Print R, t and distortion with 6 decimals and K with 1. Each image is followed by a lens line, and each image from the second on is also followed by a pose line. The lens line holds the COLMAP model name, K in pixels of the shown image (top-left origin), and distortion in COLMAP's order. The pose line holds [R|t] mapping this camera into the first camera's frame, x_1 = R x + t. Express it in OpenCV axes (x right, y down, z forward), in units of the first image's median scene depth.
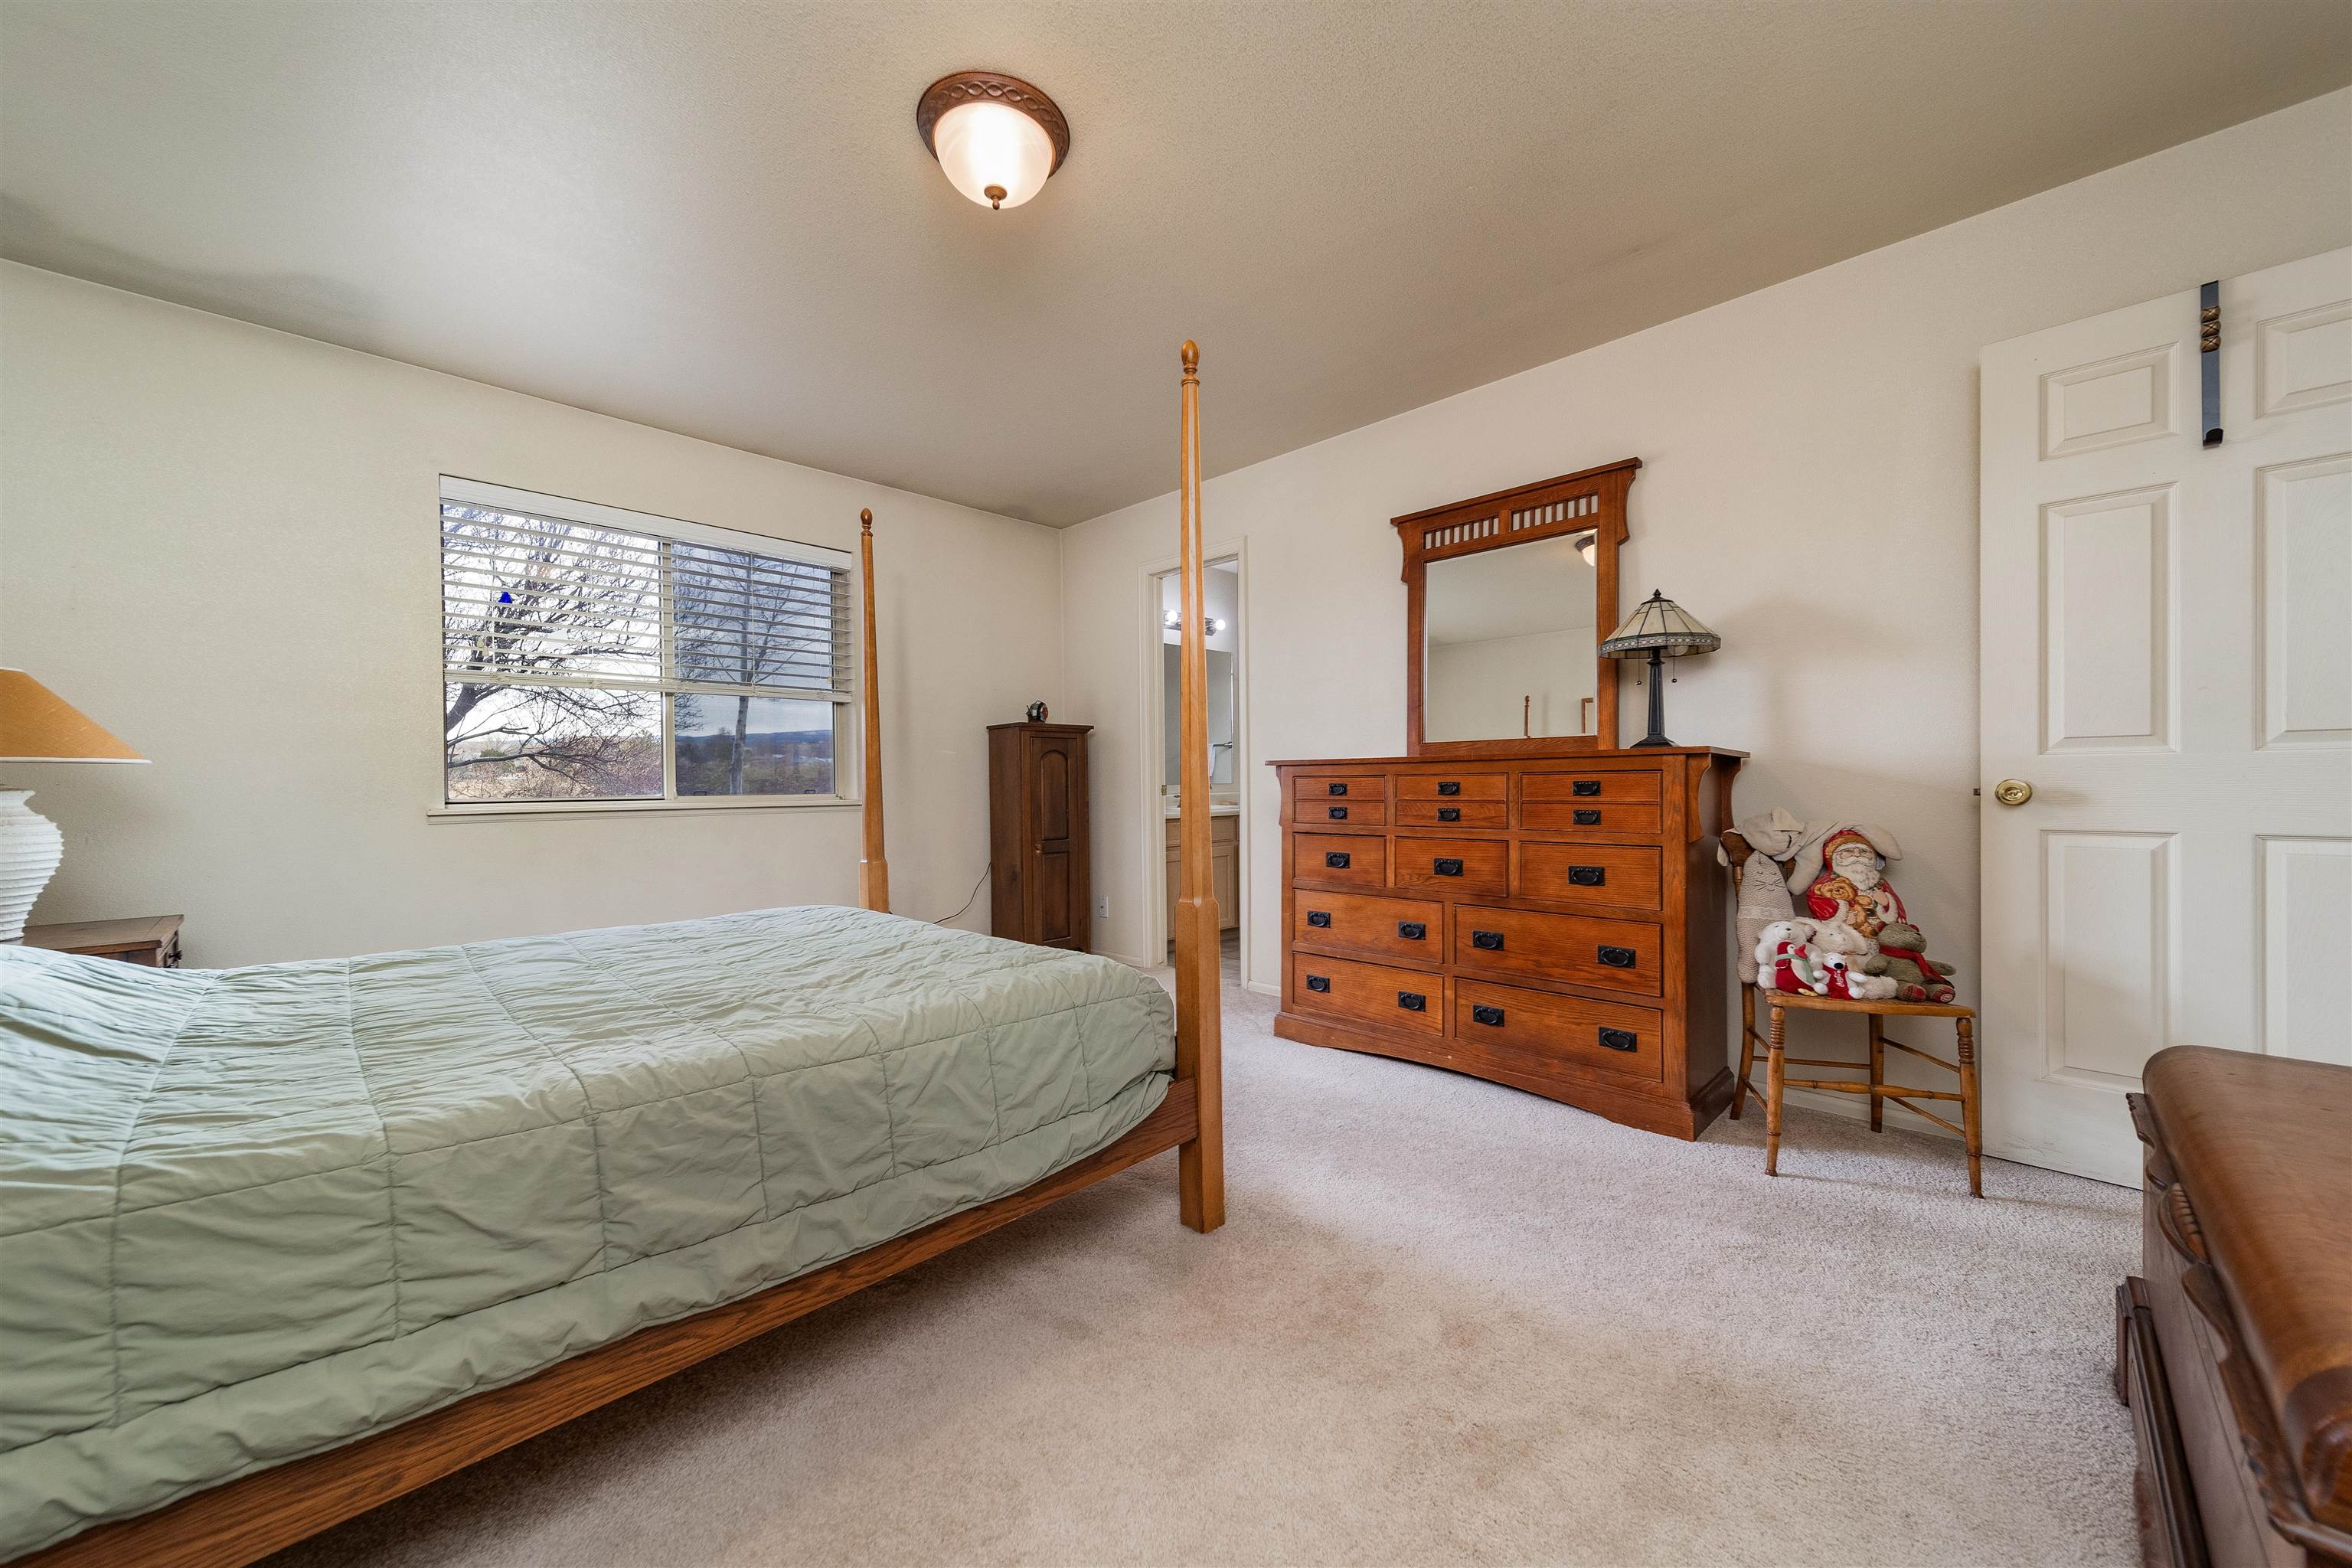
lens RADIAL K [[863.2, 0, 1176.0], [0, 863.2, 784.0], [0, 0, 1]] dist [0.006909, 0.000201]
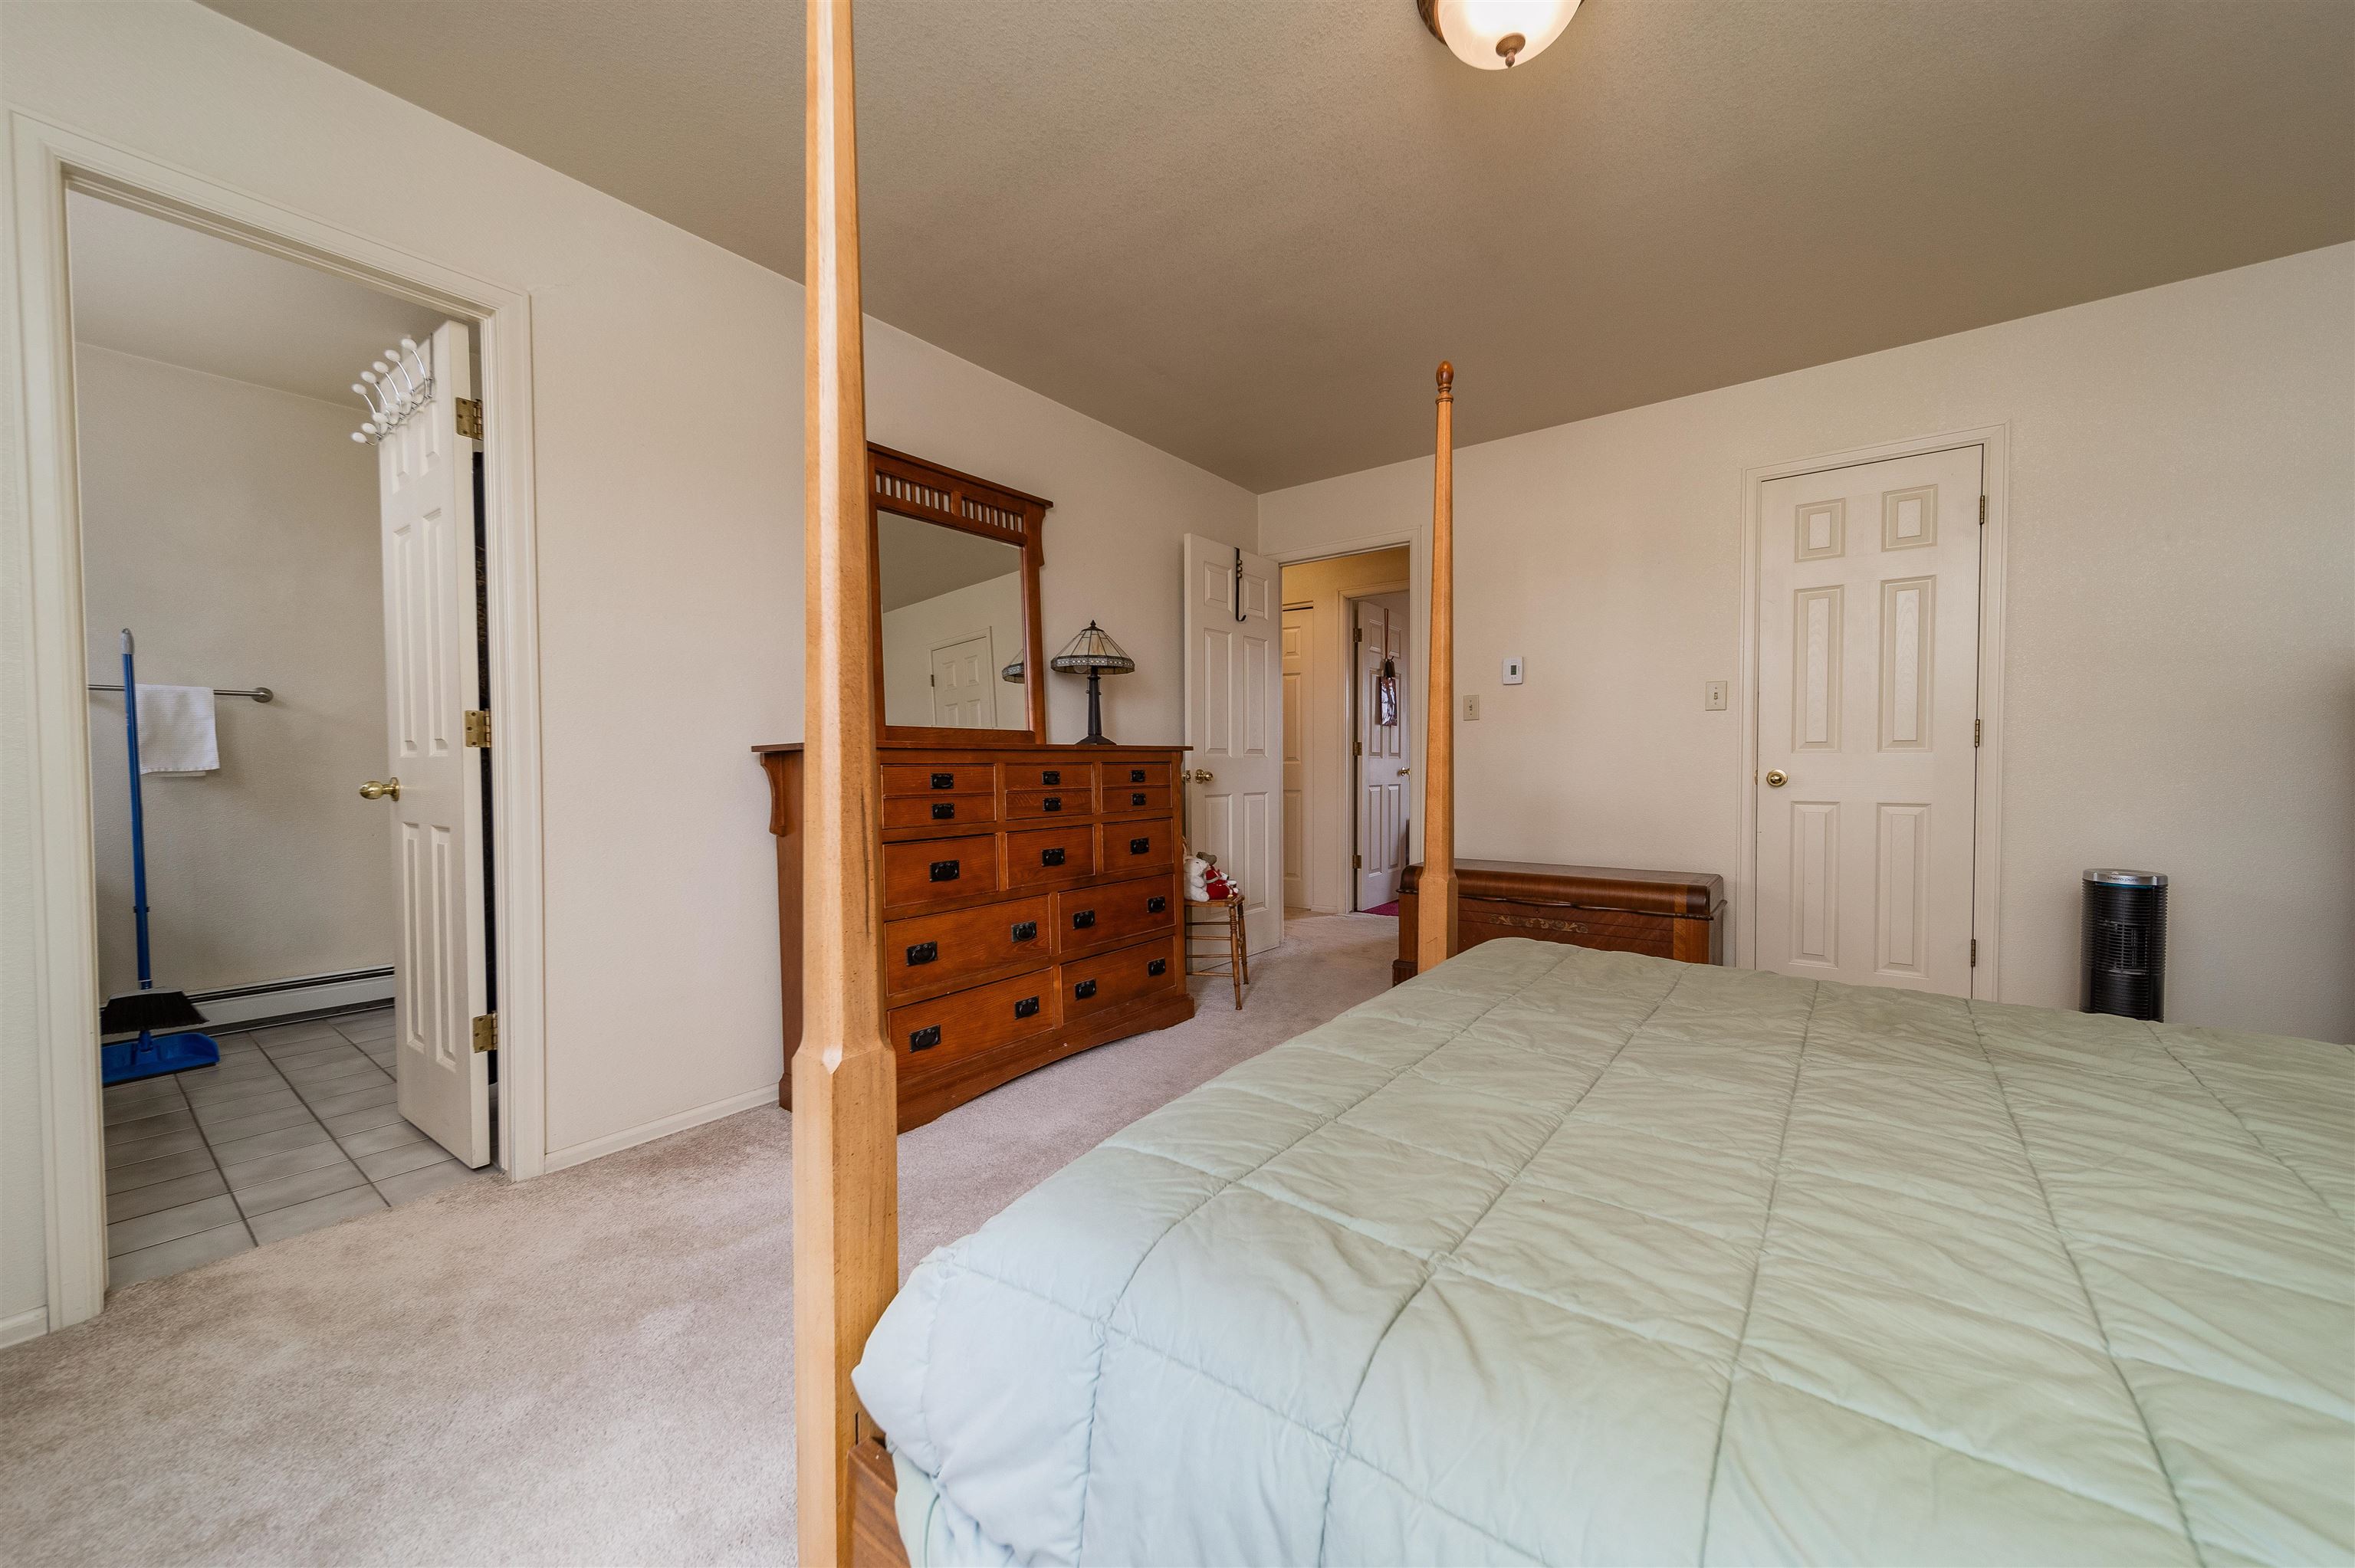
lens RADIAL K [[864.2, 0, 1177.5], [0, 864.2, 784.0], [0, 0, 1]] dist [0.006909, 0.000201]
pose [[-0.116031, -0.009524, 0.993200, -0.729573], [0.011857, 0.999869, 0.010973, 0.003249], [-0.993175, 0.013050, -0.115903, 1.036926]]
